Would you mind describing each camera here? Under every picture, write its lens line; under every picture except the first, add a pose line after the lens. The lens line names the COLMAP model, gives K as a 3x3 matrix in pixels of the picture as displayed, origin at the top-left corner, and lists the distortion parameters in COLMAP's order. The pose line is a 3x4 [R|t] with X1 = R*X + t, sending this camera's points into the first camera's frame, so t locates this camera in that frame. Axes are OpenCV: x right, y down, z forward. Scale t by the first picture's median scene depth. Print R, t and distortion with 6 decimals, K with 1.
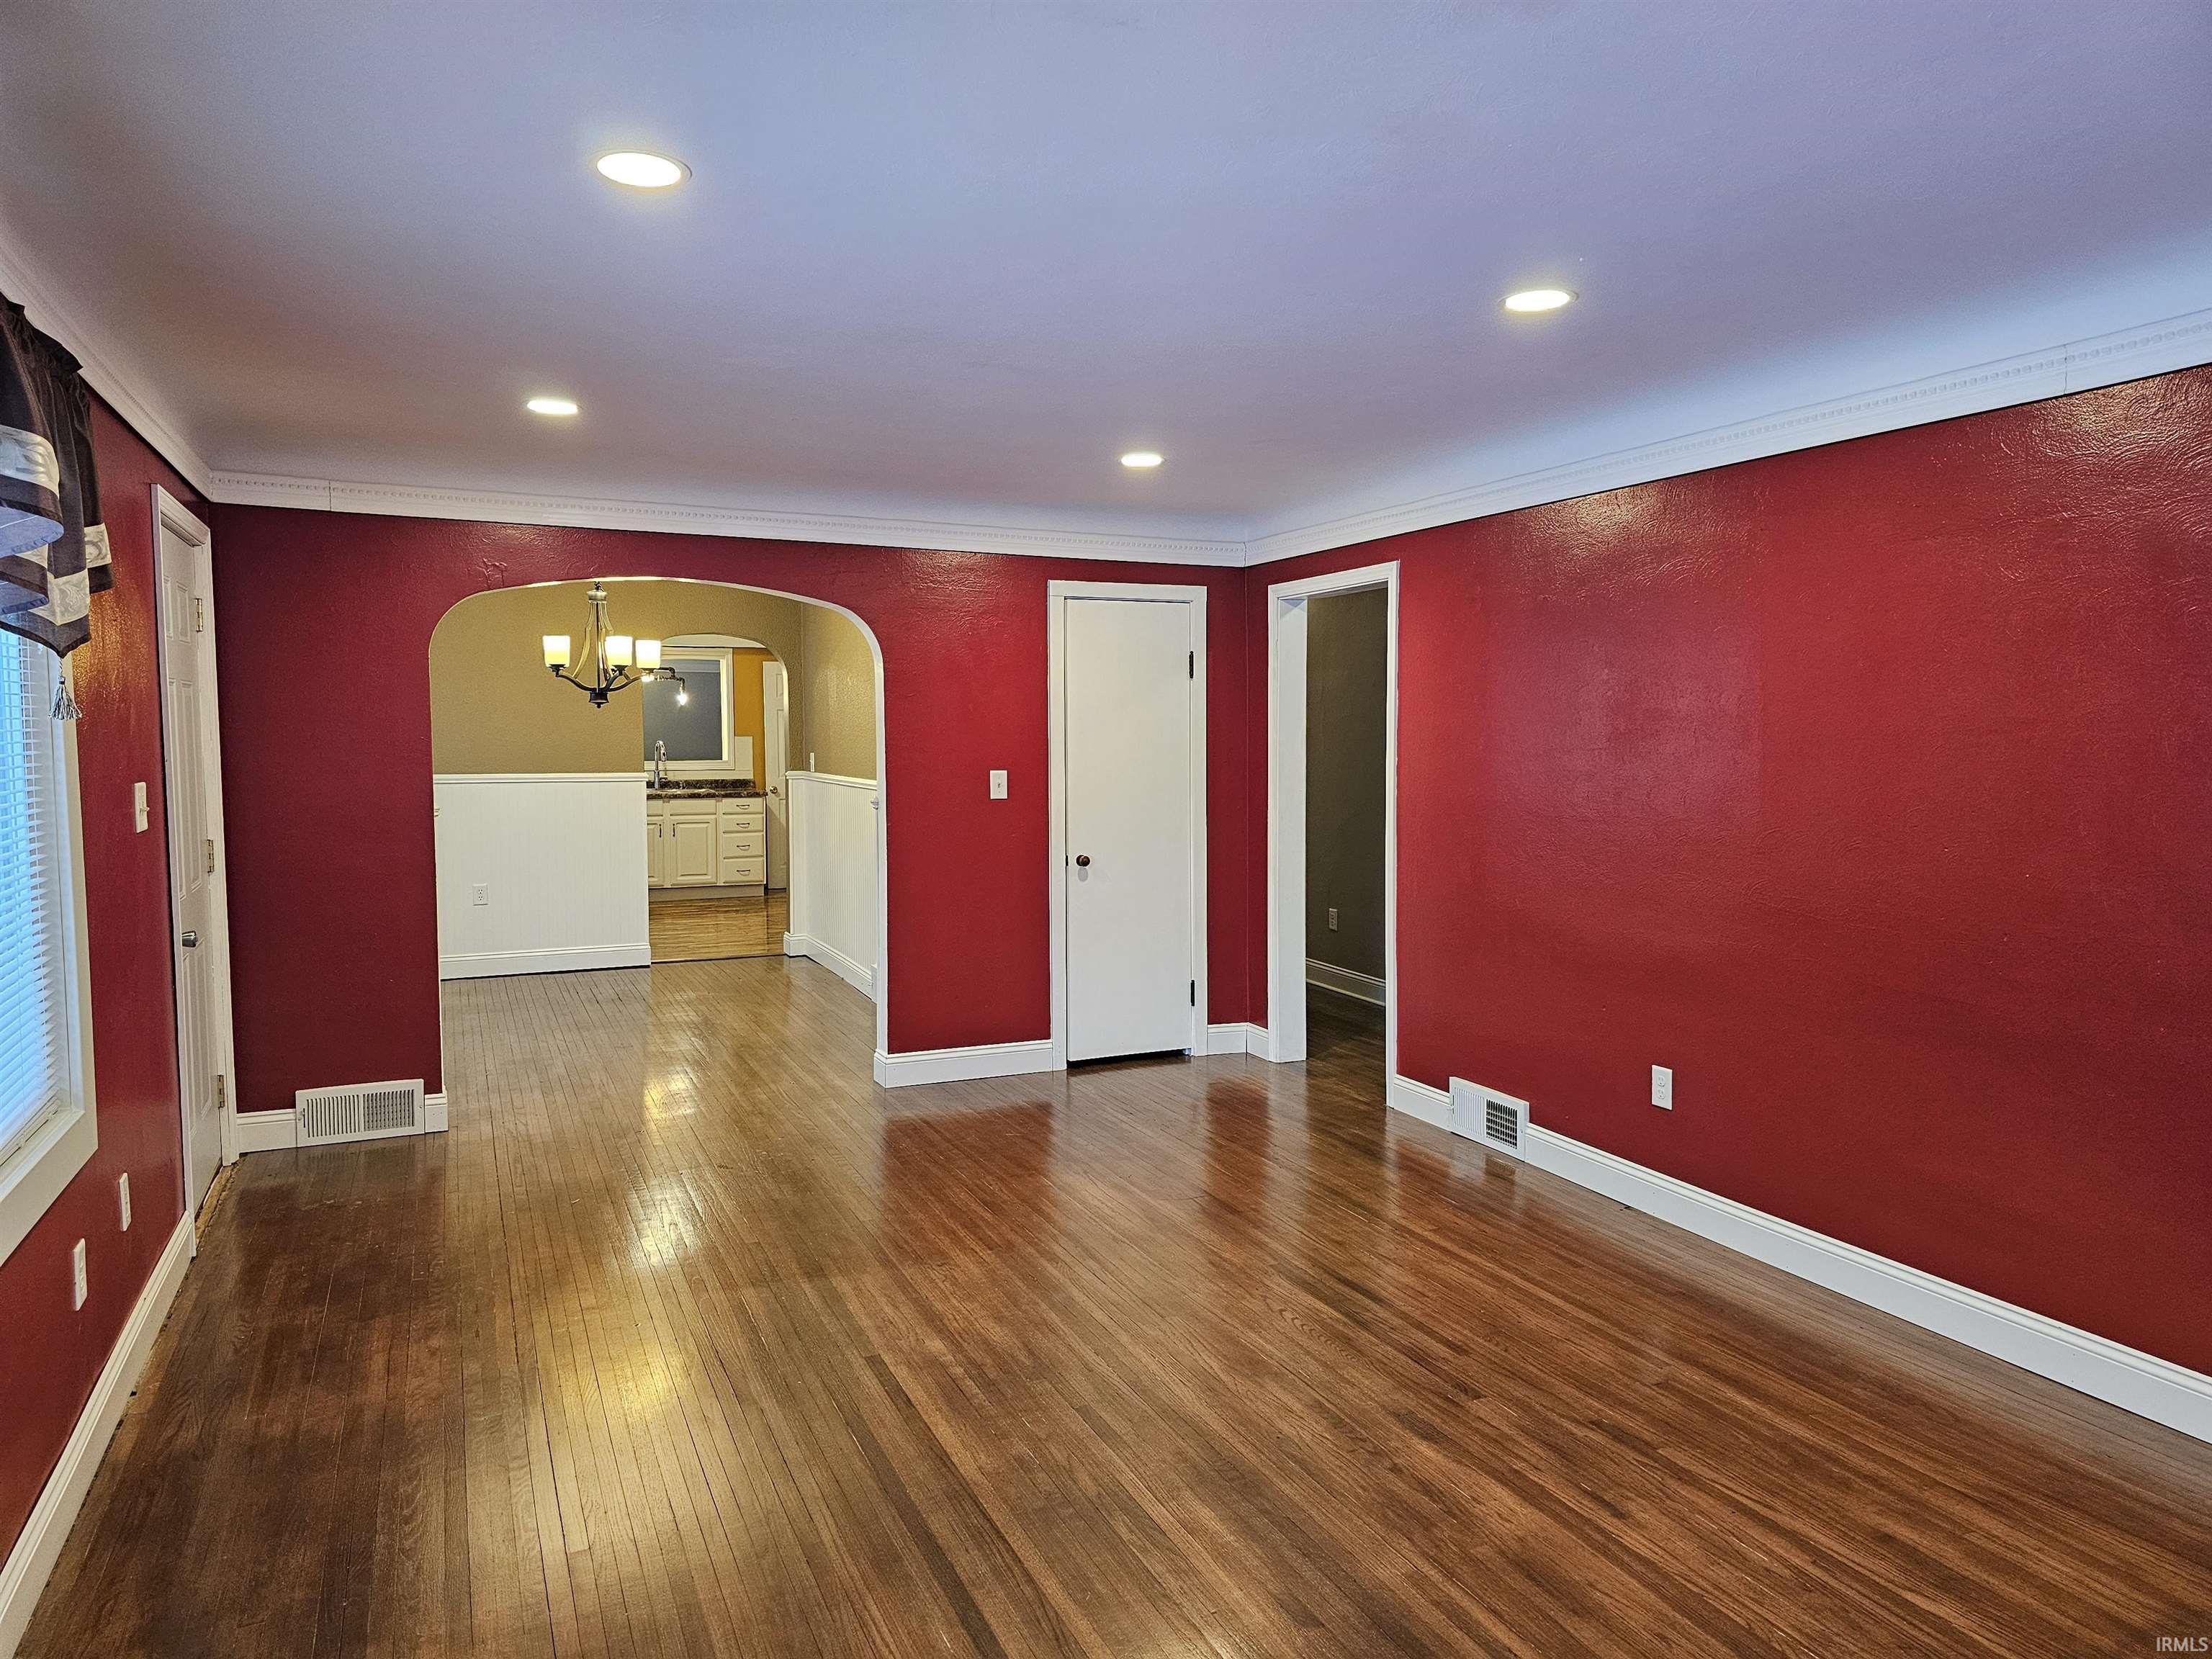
lens RADIAL K [[1411.2, 0, 1110.1], [0, 1411.2, 828.3], [0, 0, 1]] dist [-0.002122, -0.004986]
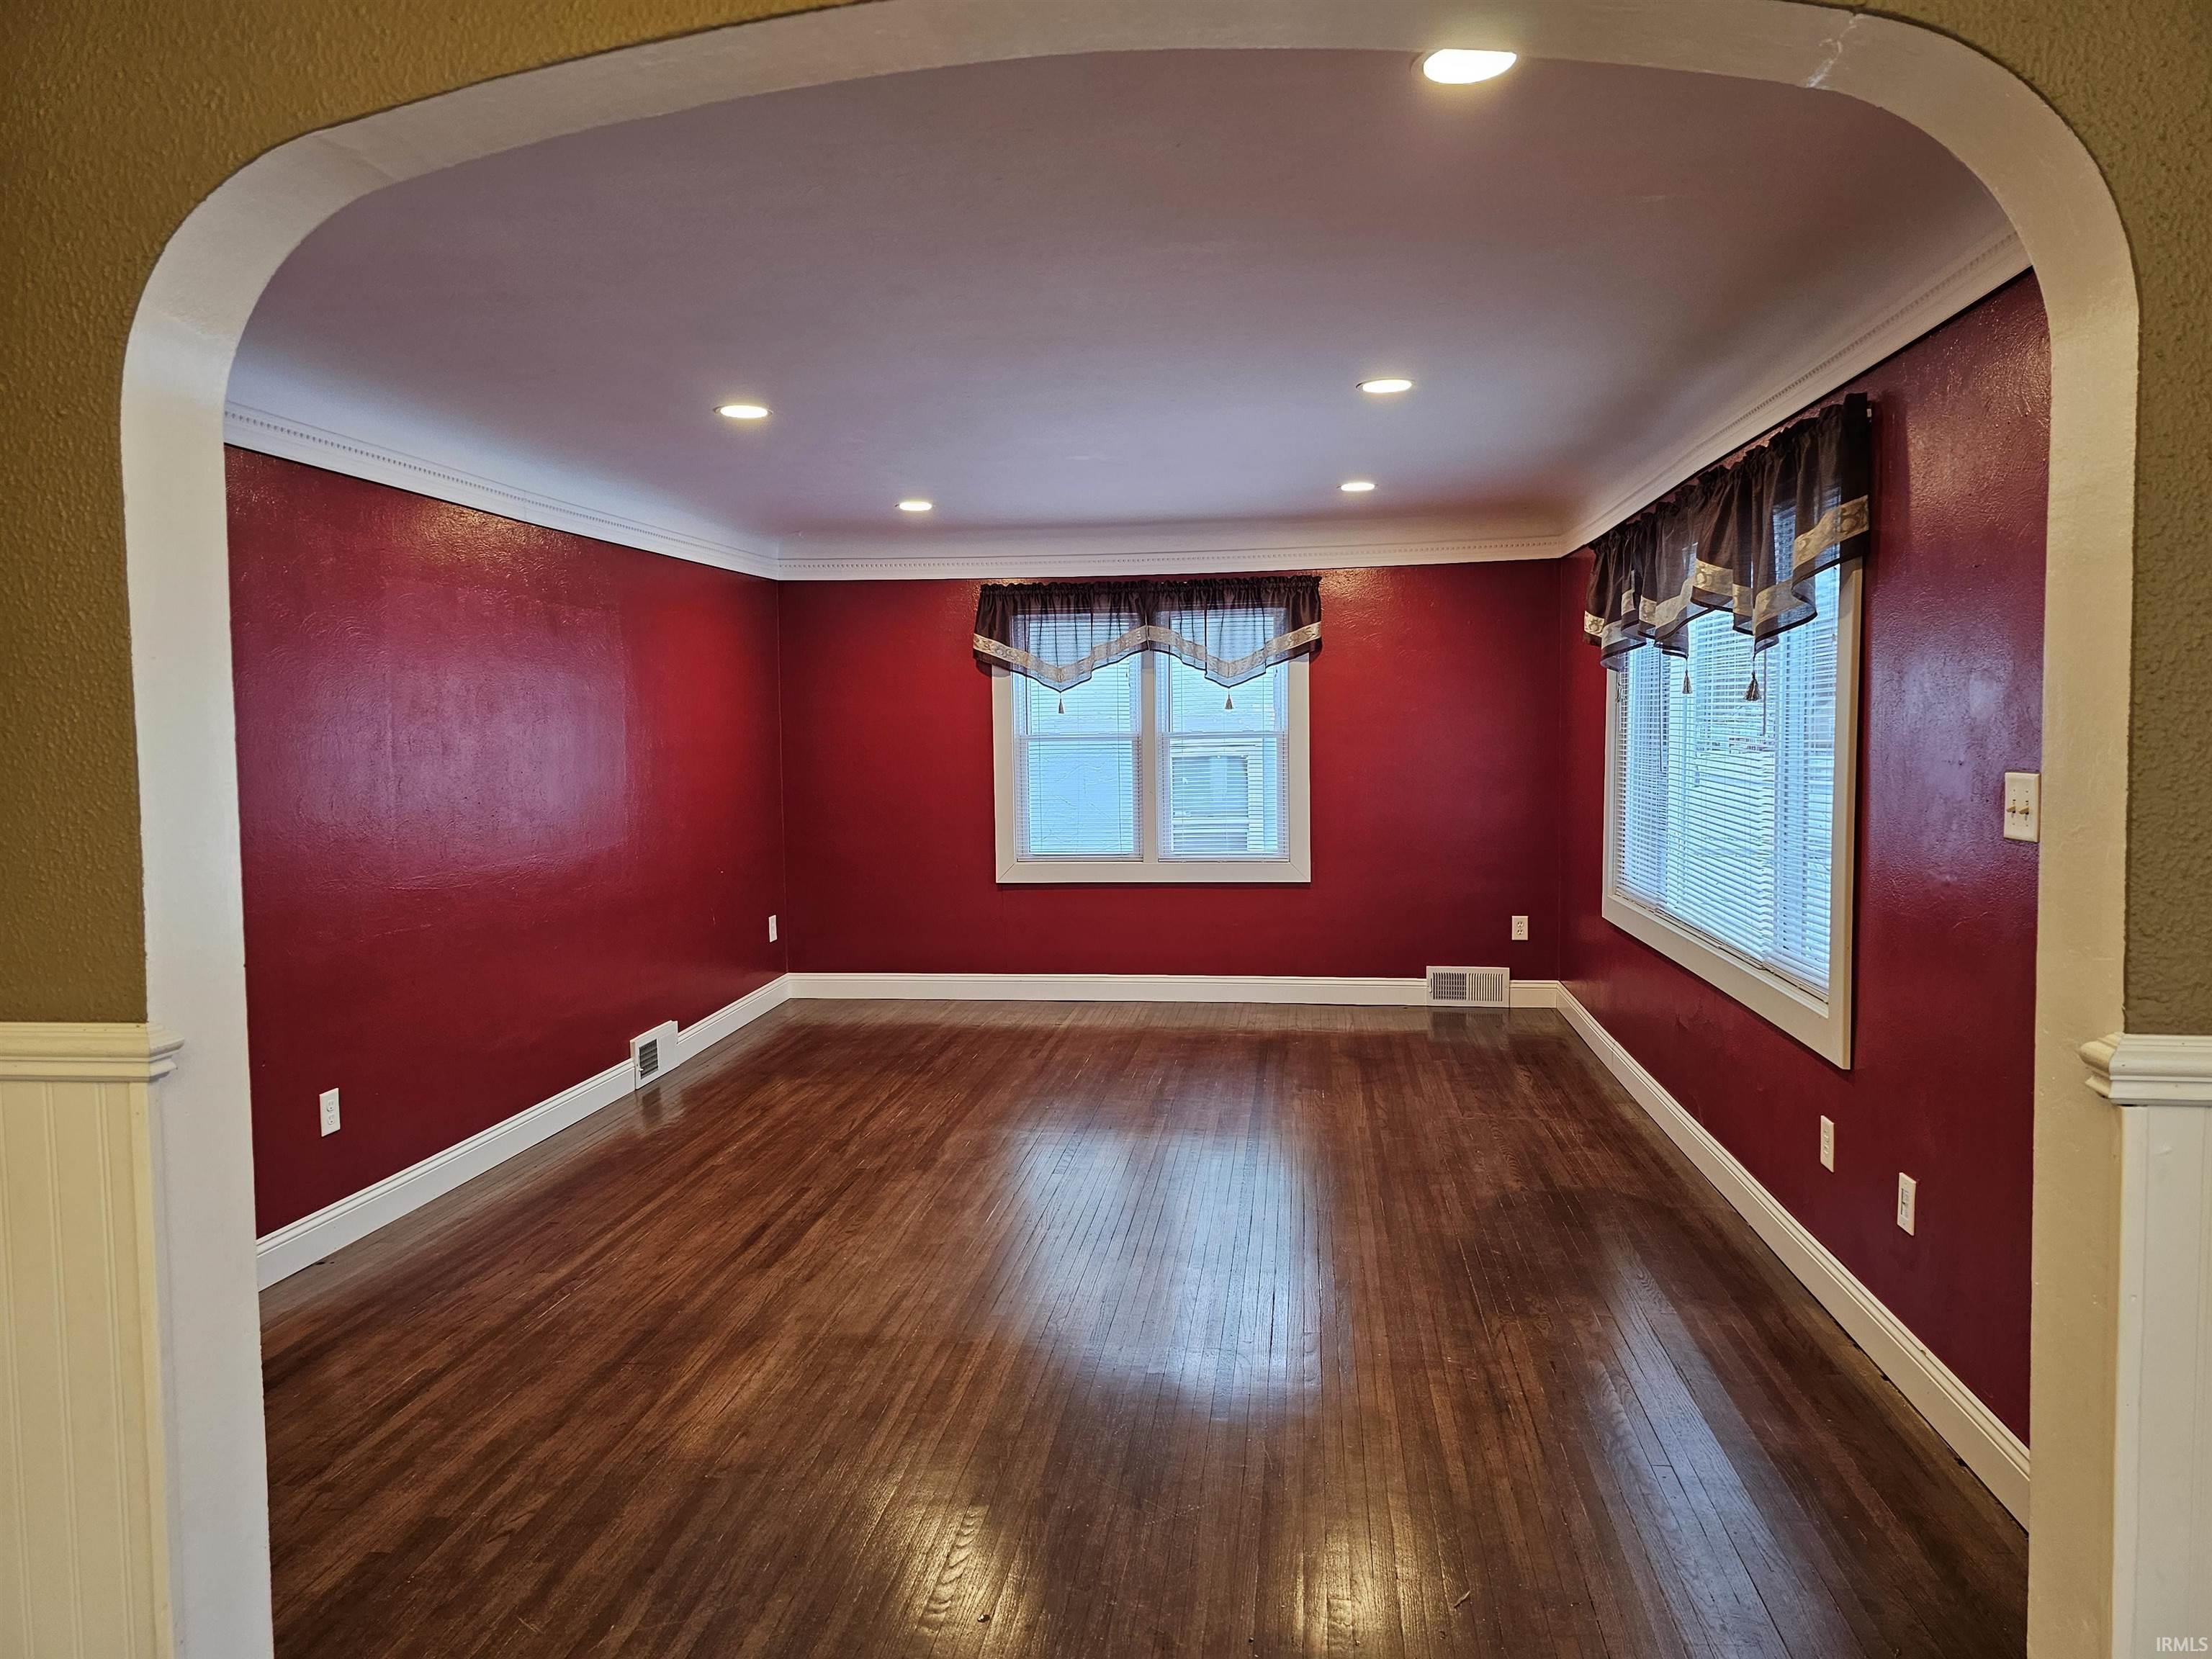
lens RADIAL K [[1411.2, 0, 1084.6], [0, 1411.2, 817.5], [0, 0, 1]] dist [-0.002122, -0.004986]
pose [[-0.836546, -0.025688, 0.547294, -0.663106], [0.045529, 0.992186, 0.116161, -0.120614], [-0.546001, 0.122091, -0.828840, 1.810045]]
